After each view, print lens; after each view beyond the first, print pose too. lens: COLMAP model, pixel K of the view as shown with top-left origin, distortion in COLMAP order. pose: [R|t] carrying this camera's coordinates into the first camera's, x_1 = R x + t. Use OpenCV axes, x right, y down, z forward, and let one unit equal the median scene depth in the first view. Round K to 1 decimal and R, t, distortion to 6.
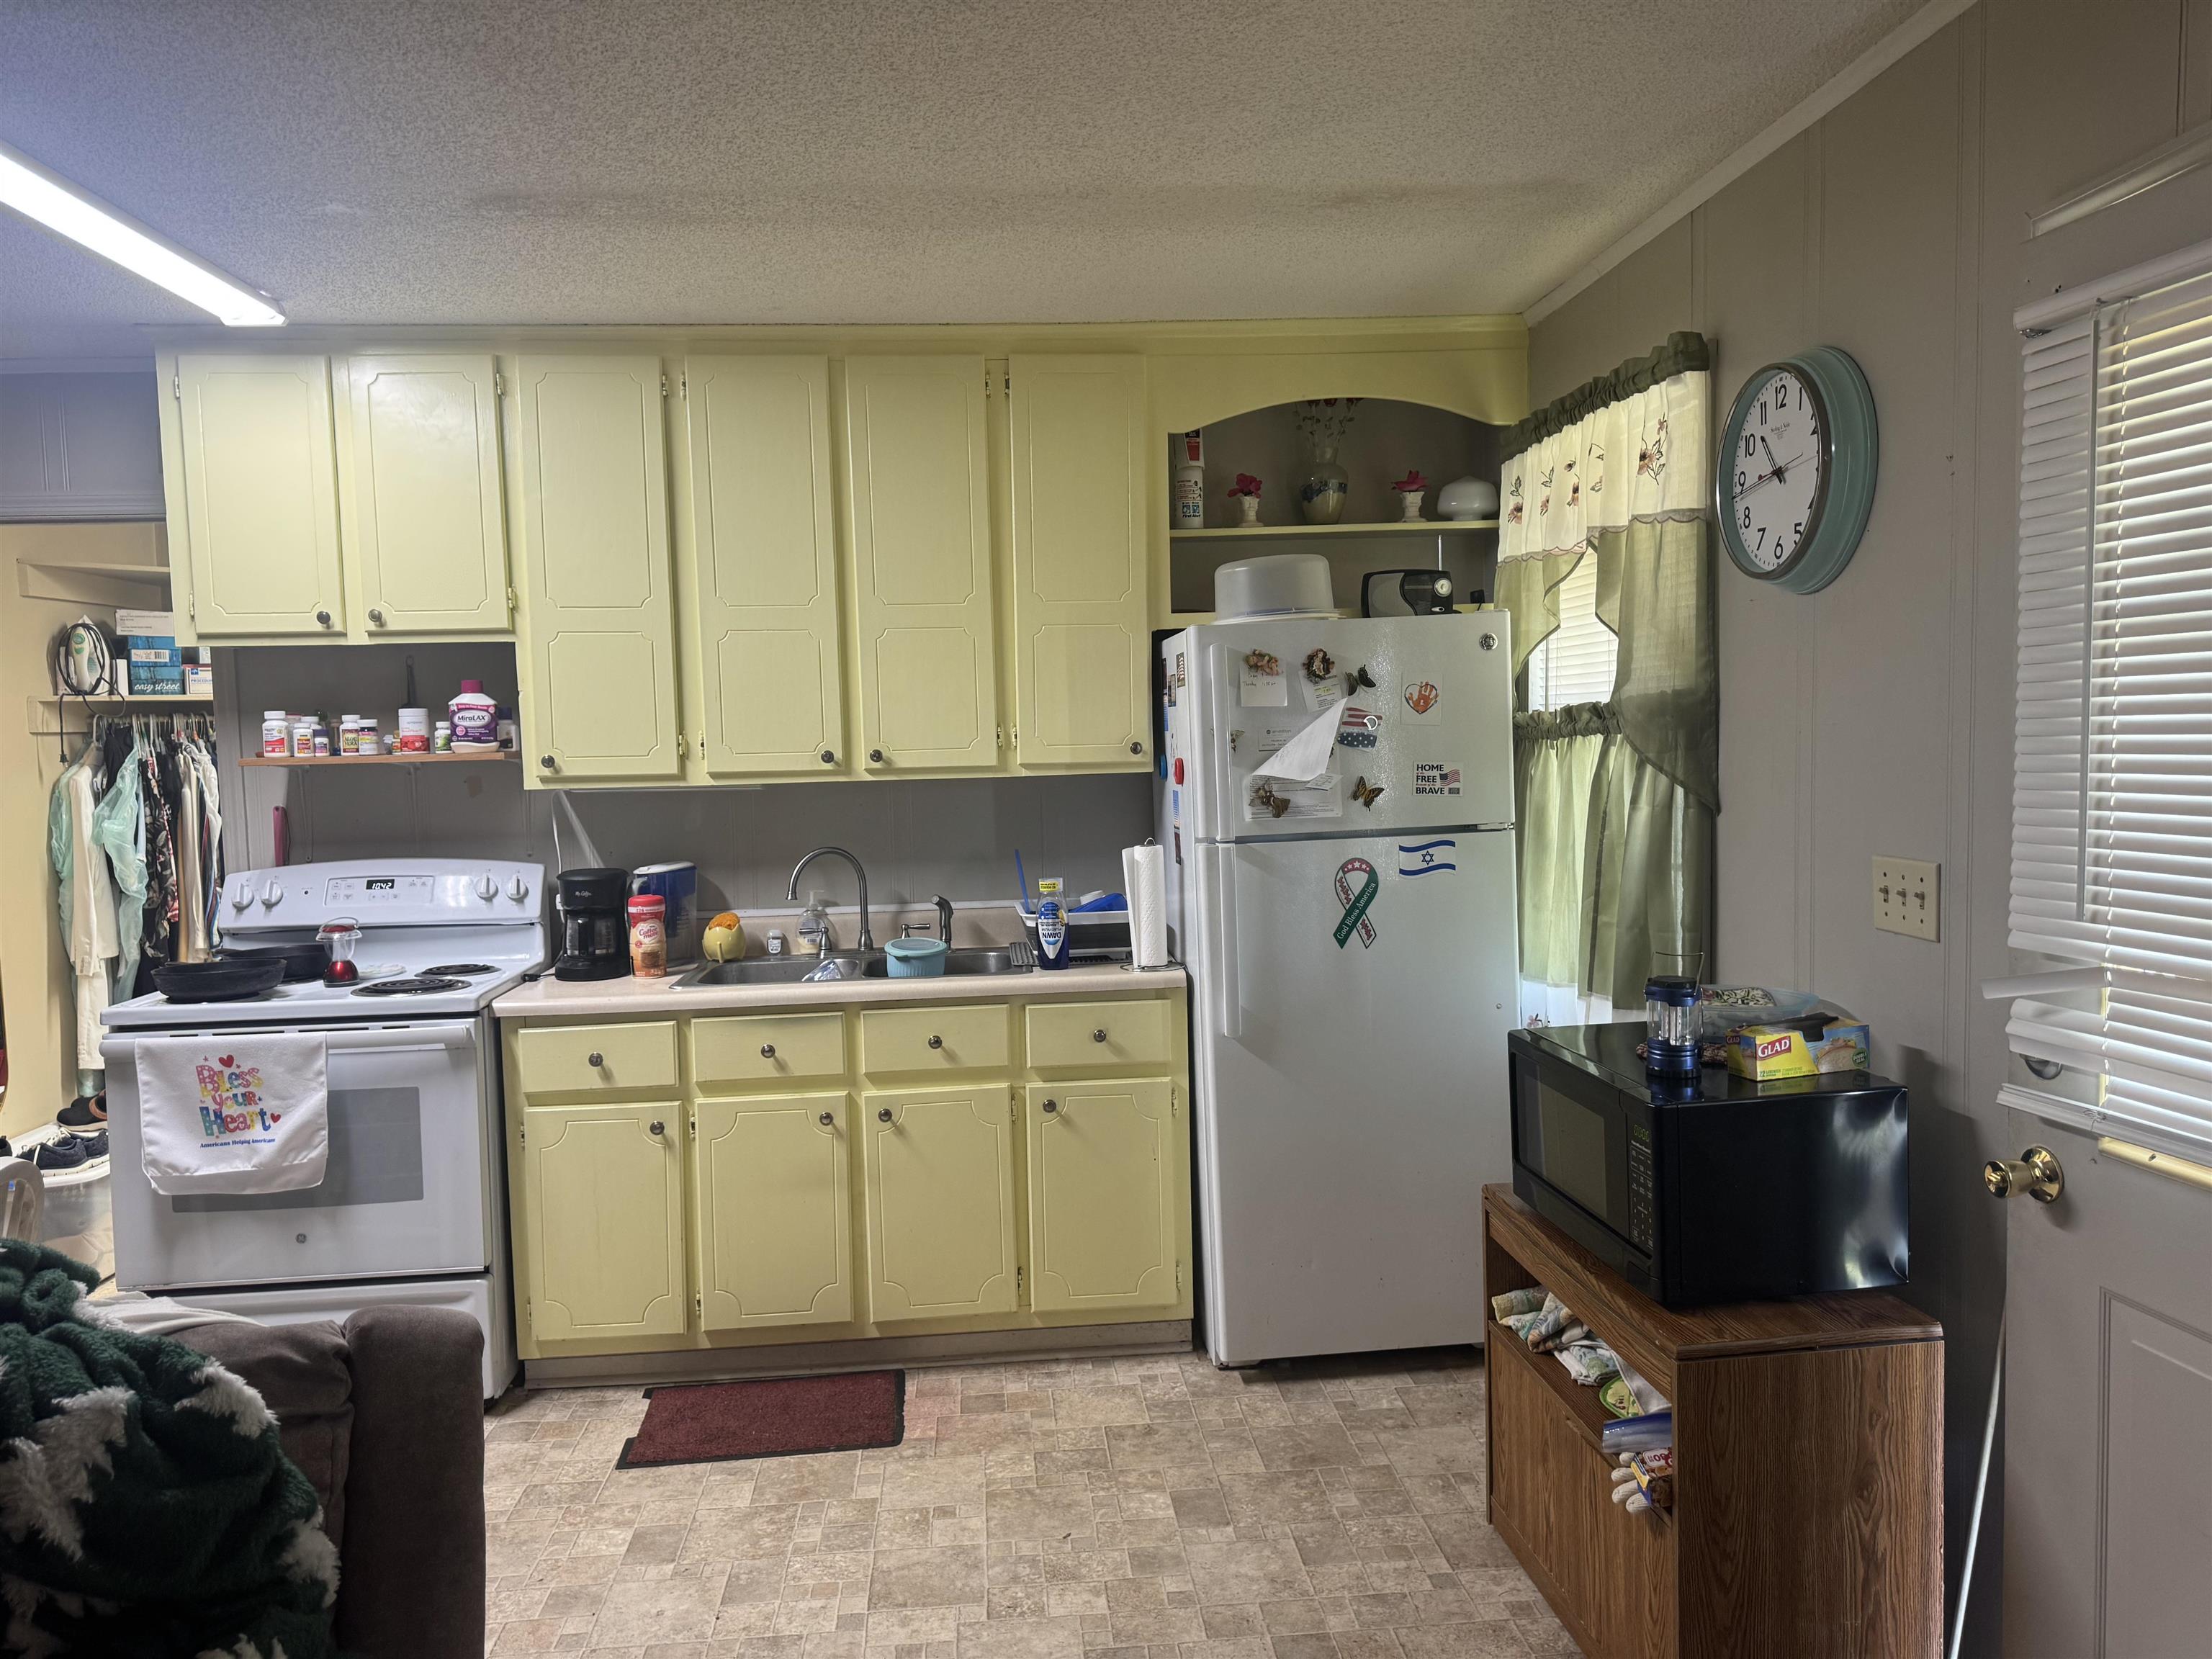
lens RADIAL K [[1565.4, 0, 1103.2], [0, 1565.4, 827.6], [0, 0, 1]] dist [0.018091, -0.020021]
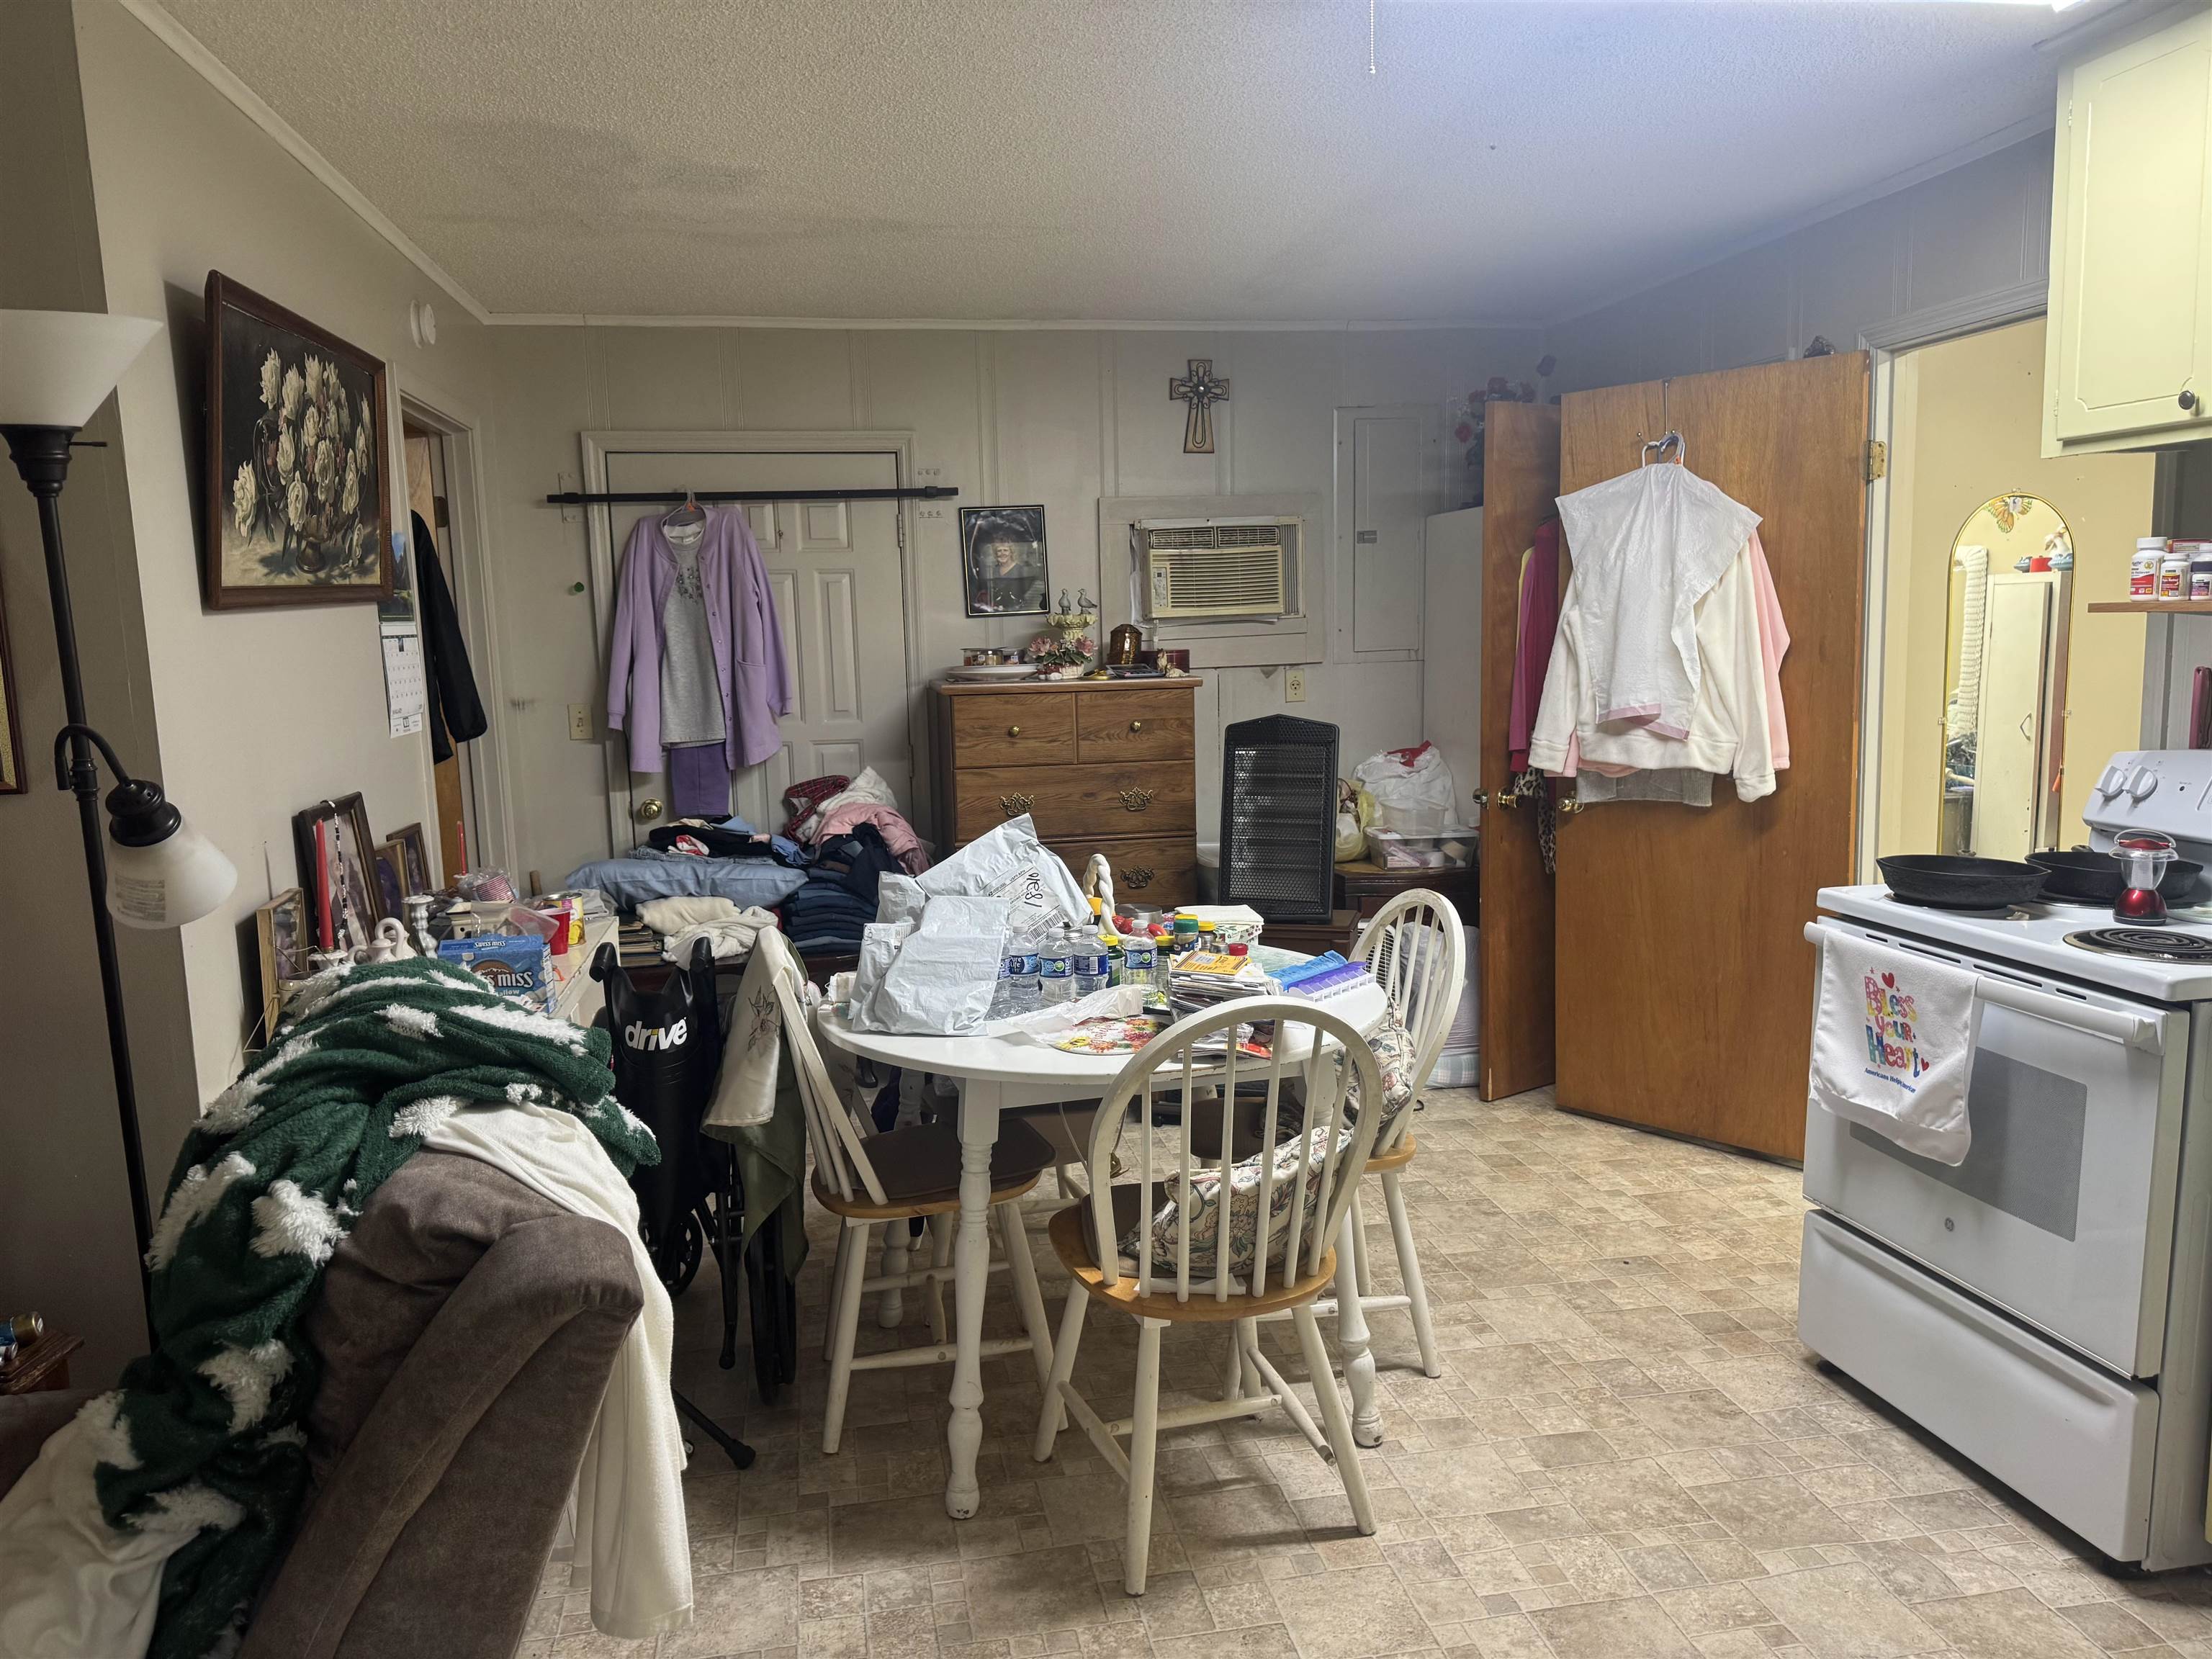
lens RADIAL K [[1565.4, 0, 1105.7], [0, 1565.4, 829.4], [0, 0, 1]] dist [0.018091, -0.020021]
pose [[0.068087, 0.151698, -0.986079, 0.207872], [-0.034970, 0.988128, 0.149599, -0.036558], [0.997066, 0.024298, 0.072584, 0.528174]]
